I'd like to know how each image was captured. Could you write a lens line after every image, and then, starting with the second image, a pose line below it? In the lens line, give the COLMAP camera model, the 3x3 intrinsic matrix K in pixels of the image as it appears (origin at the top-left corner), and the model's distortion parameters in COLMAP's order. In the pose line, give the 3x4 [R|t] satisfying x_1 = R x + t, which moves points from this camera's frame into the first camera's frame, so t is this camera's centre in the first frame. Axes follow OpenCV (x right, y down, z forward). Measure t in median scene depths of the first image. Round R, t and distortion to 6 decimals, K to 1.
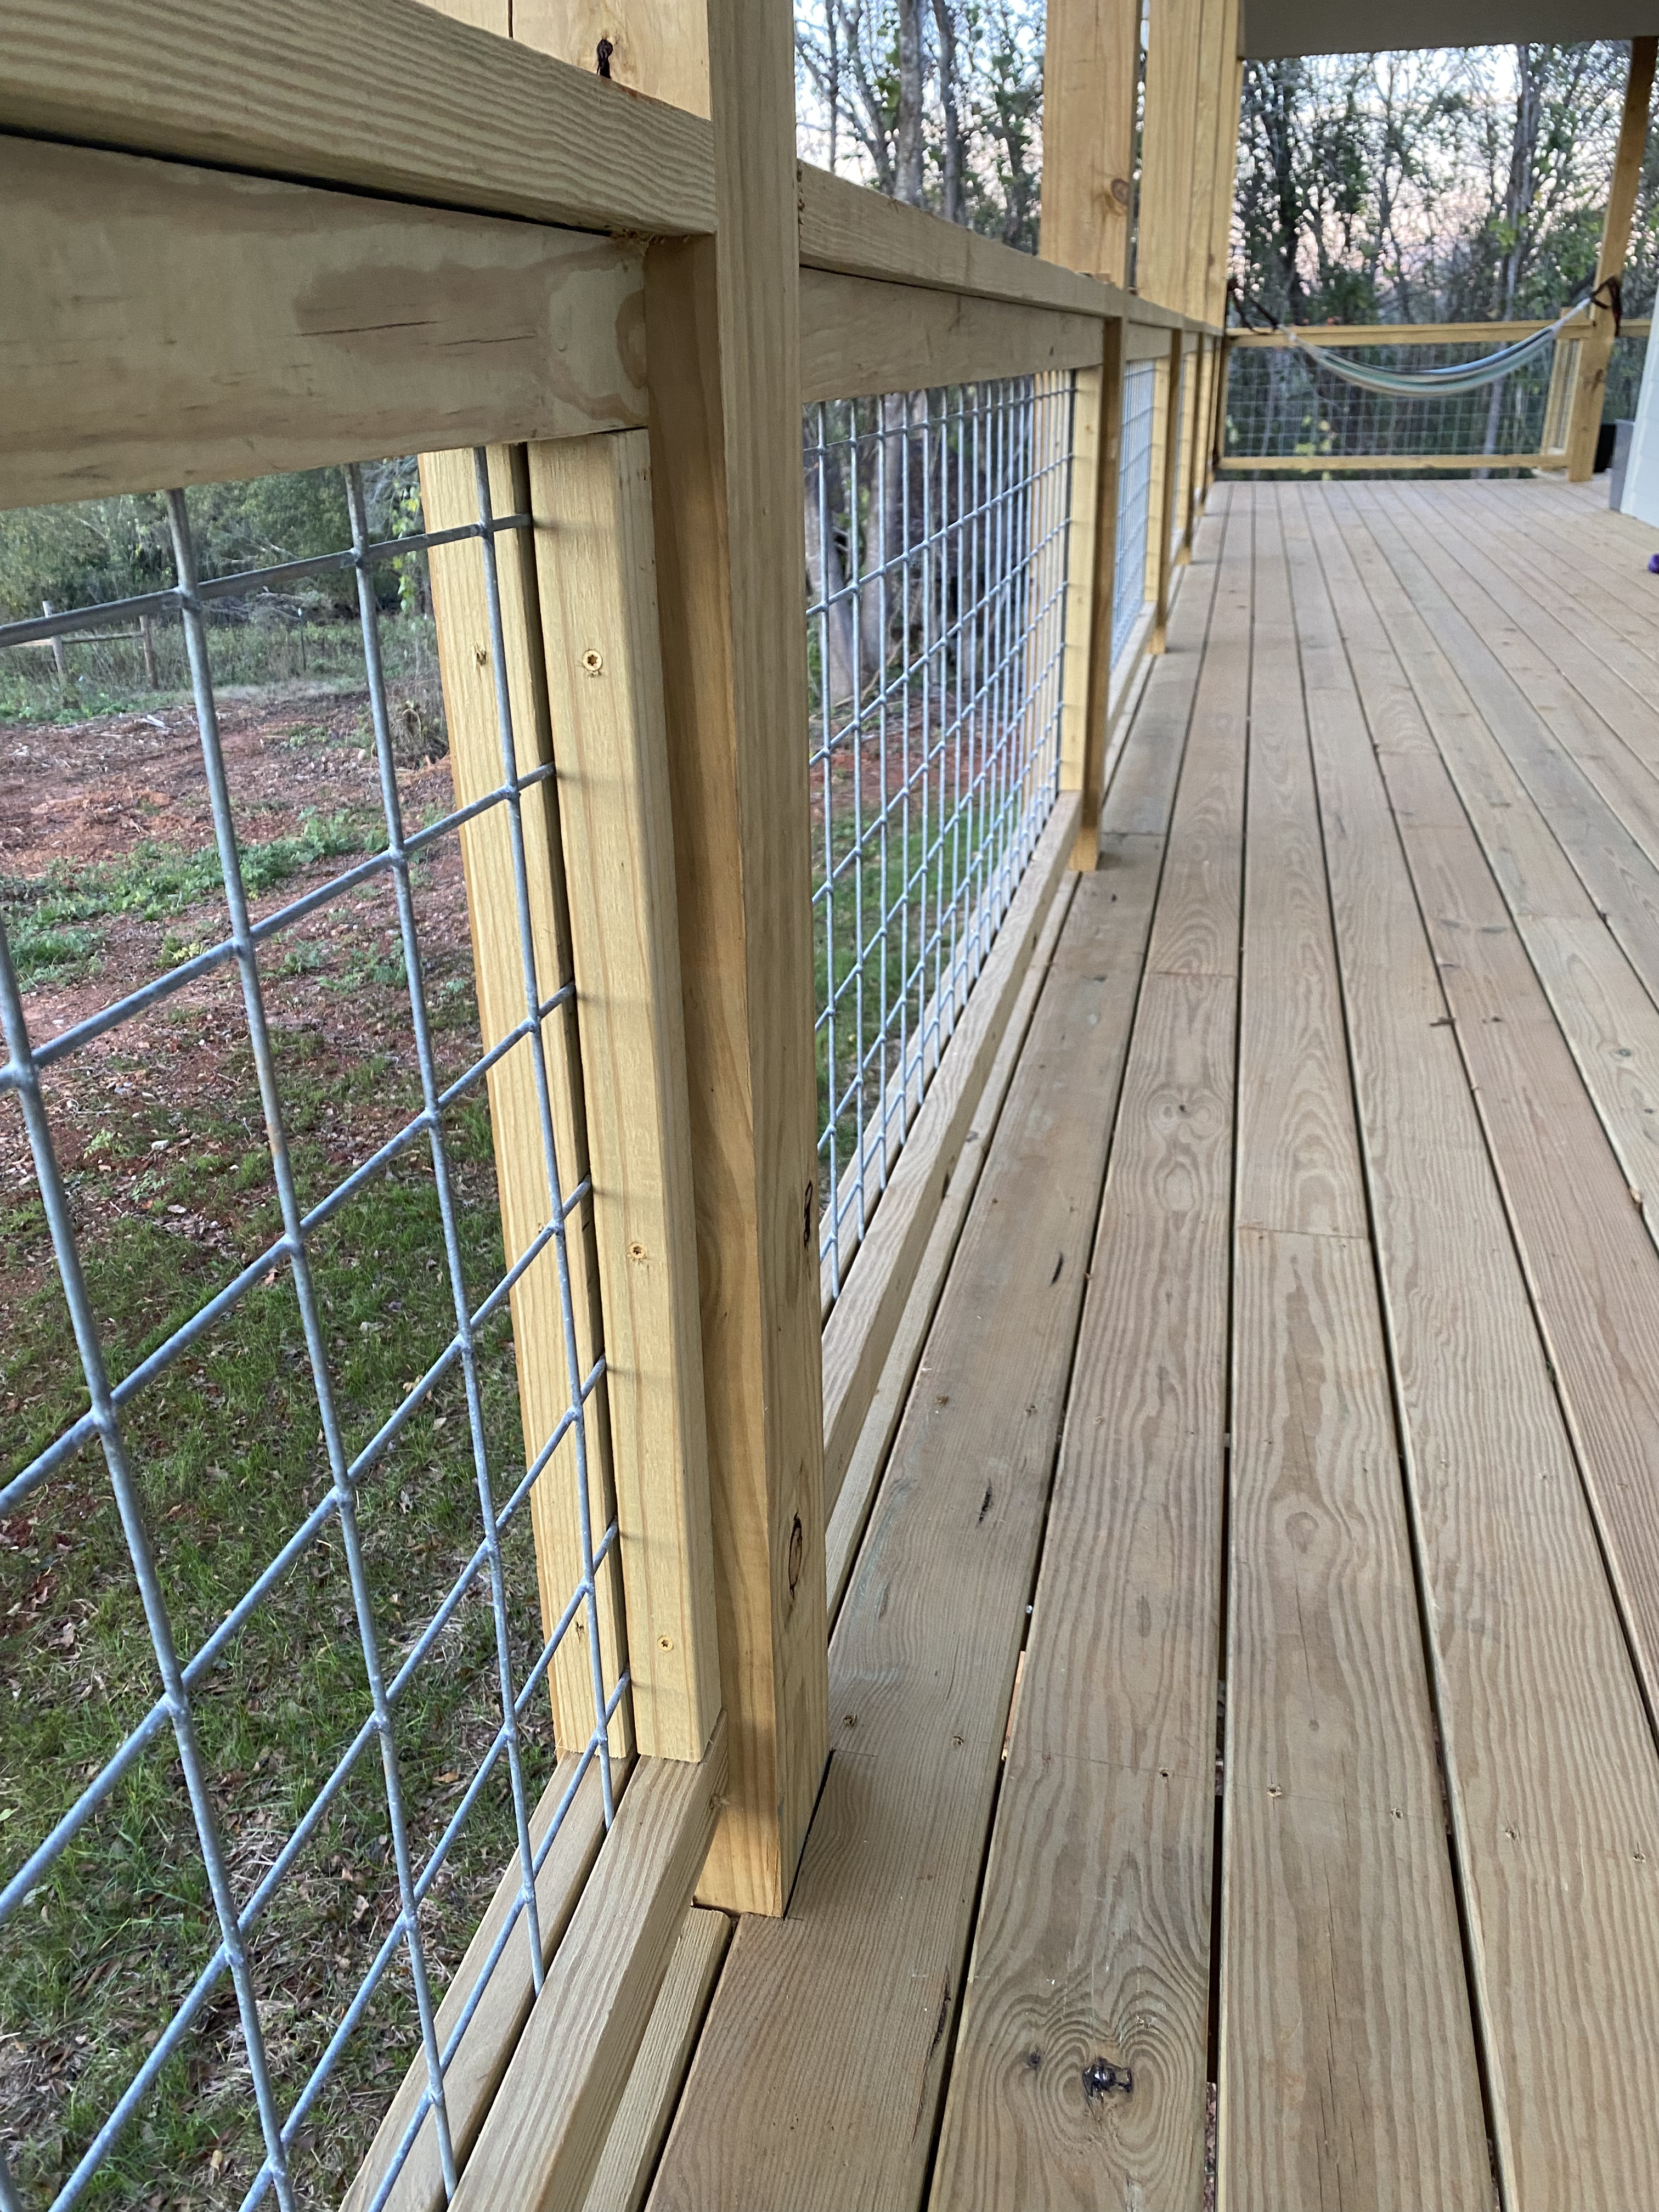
lens RADIAL K [[1675.2, 0, 823.3], [0, 1675.2, 1114.3], [0, 0, 1]] dist [0.030420, -0.010992]
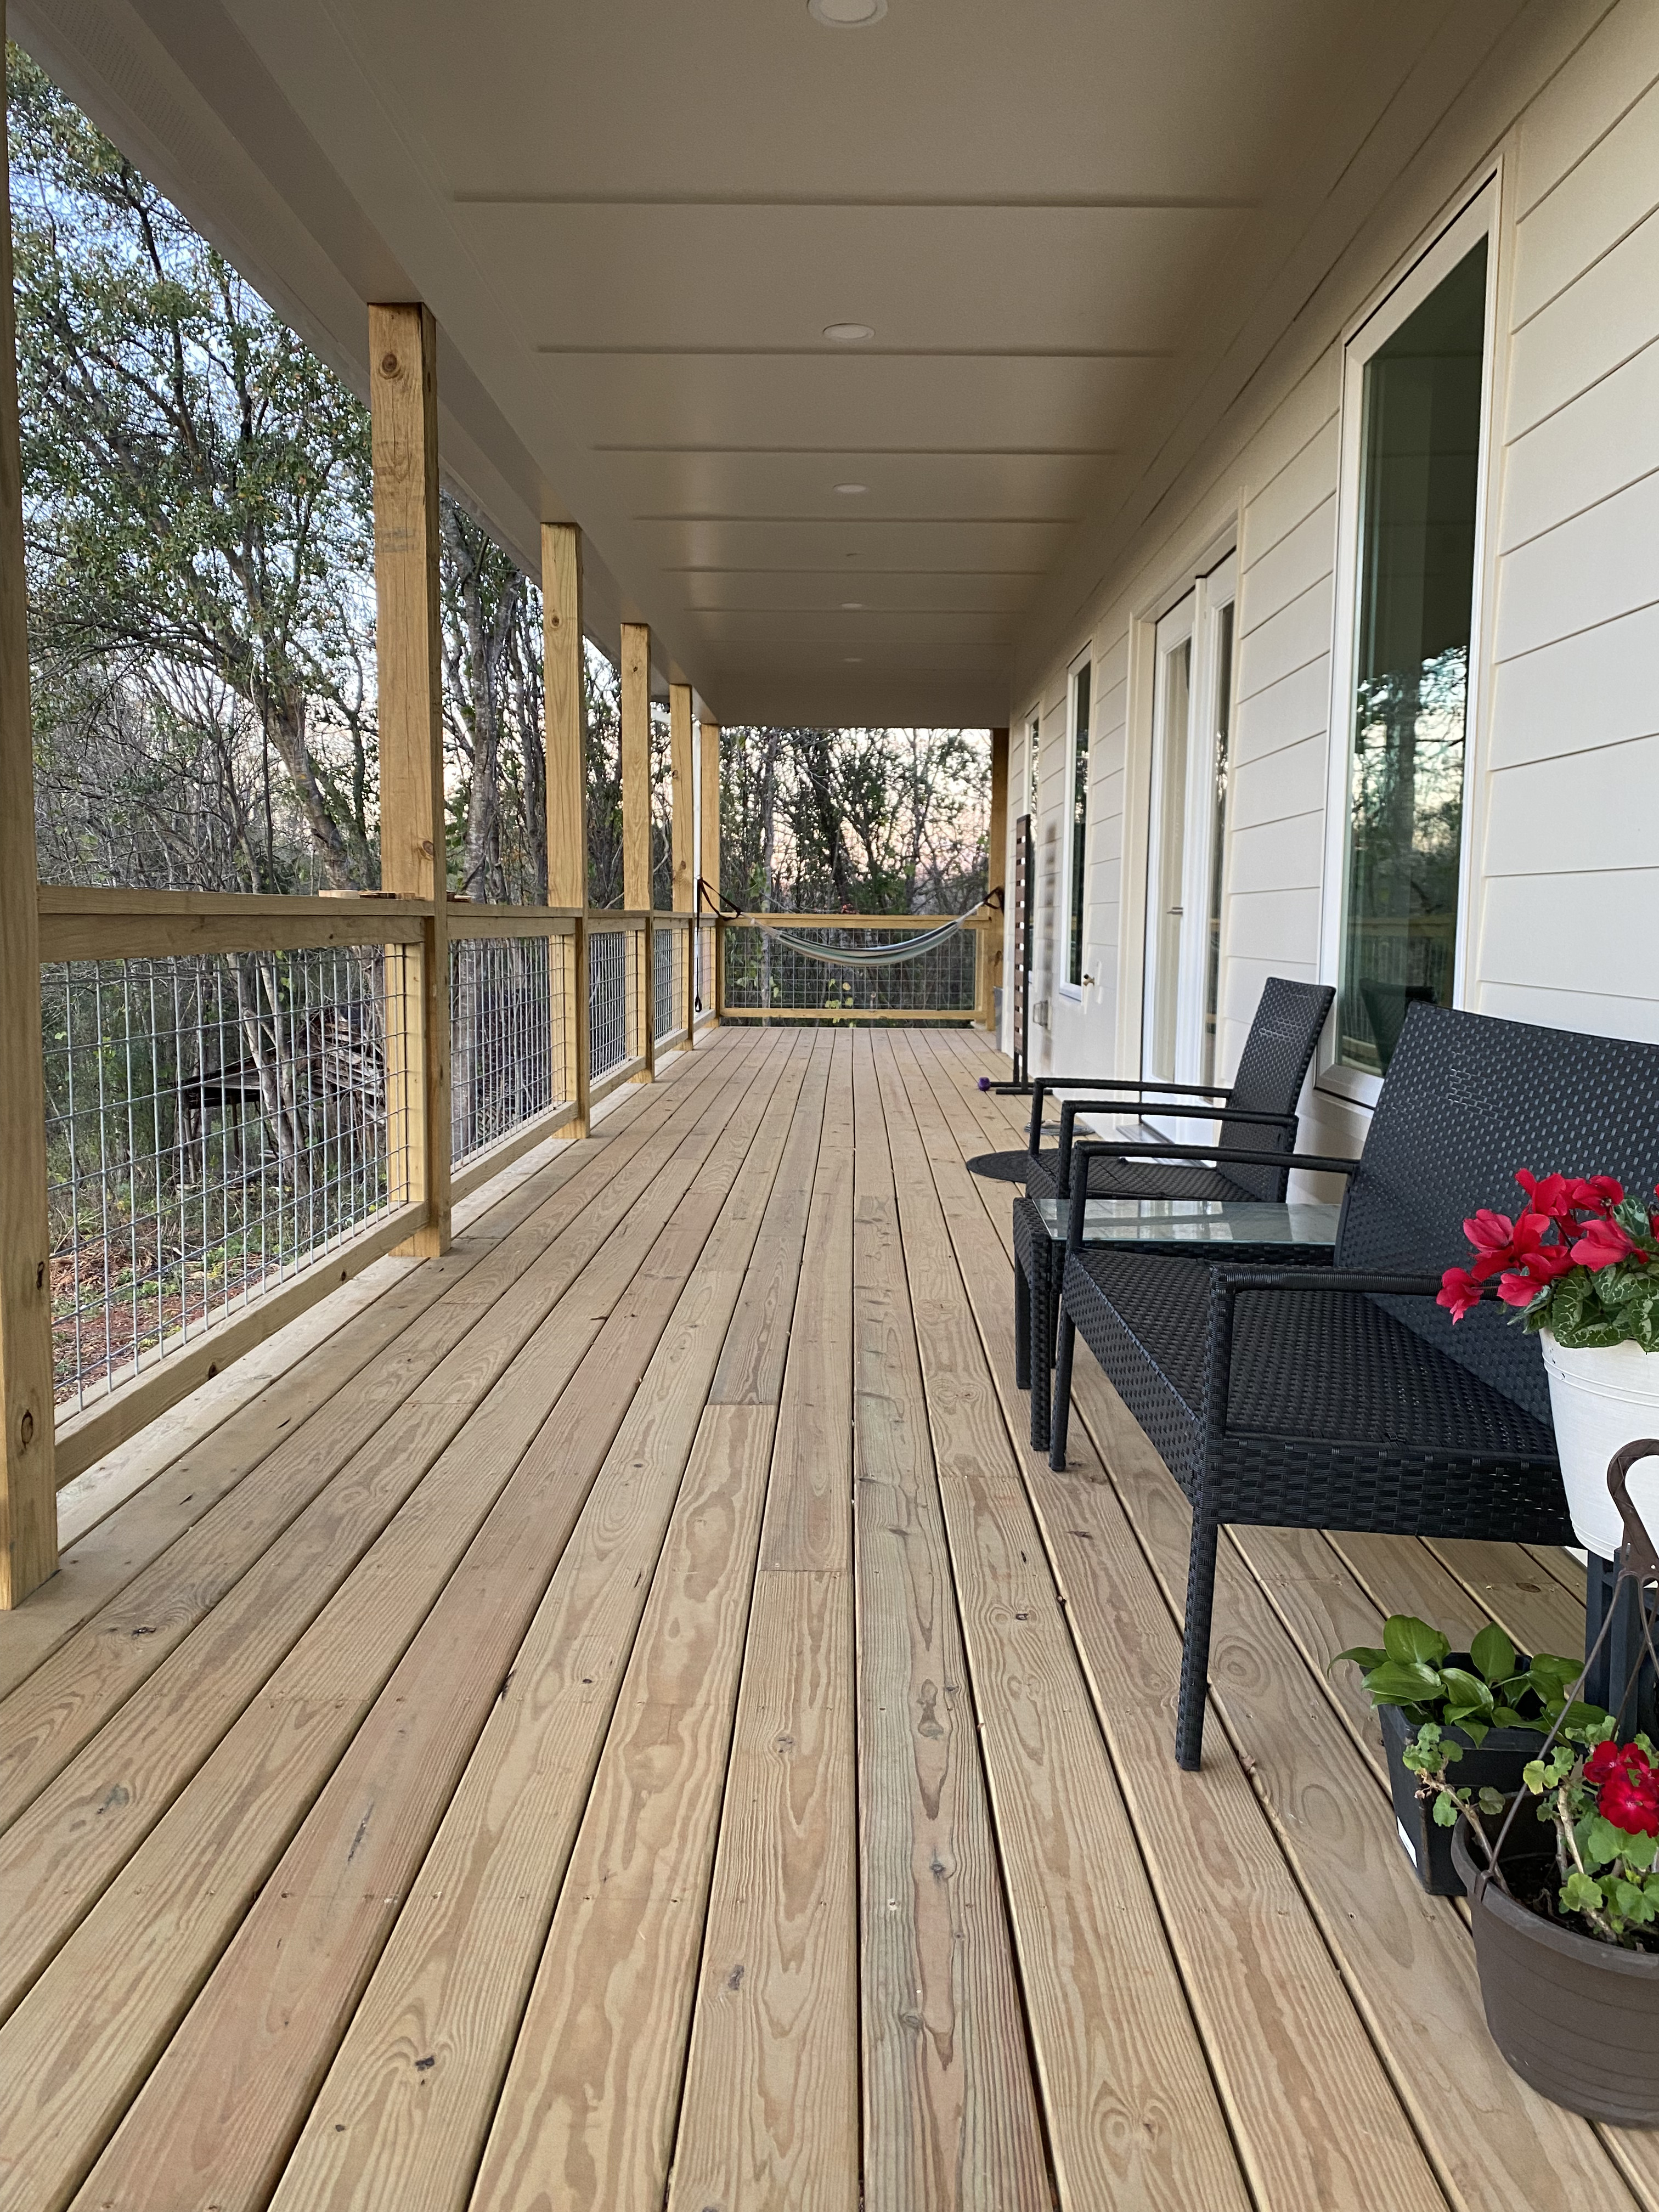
lens RADIAL K [[1675.2, 0, 825.5], [0, 1675.2, 1089.6], [0, 0, 1]] dist [0.030420, -0.010992]
pose [[0.975151, 0.009431, 0.221339, 0.034970], [0.061185, 0.948770, -0.309987, 0.039905], [-0.212924, 0.315827, 0.924617, -0.098937]]
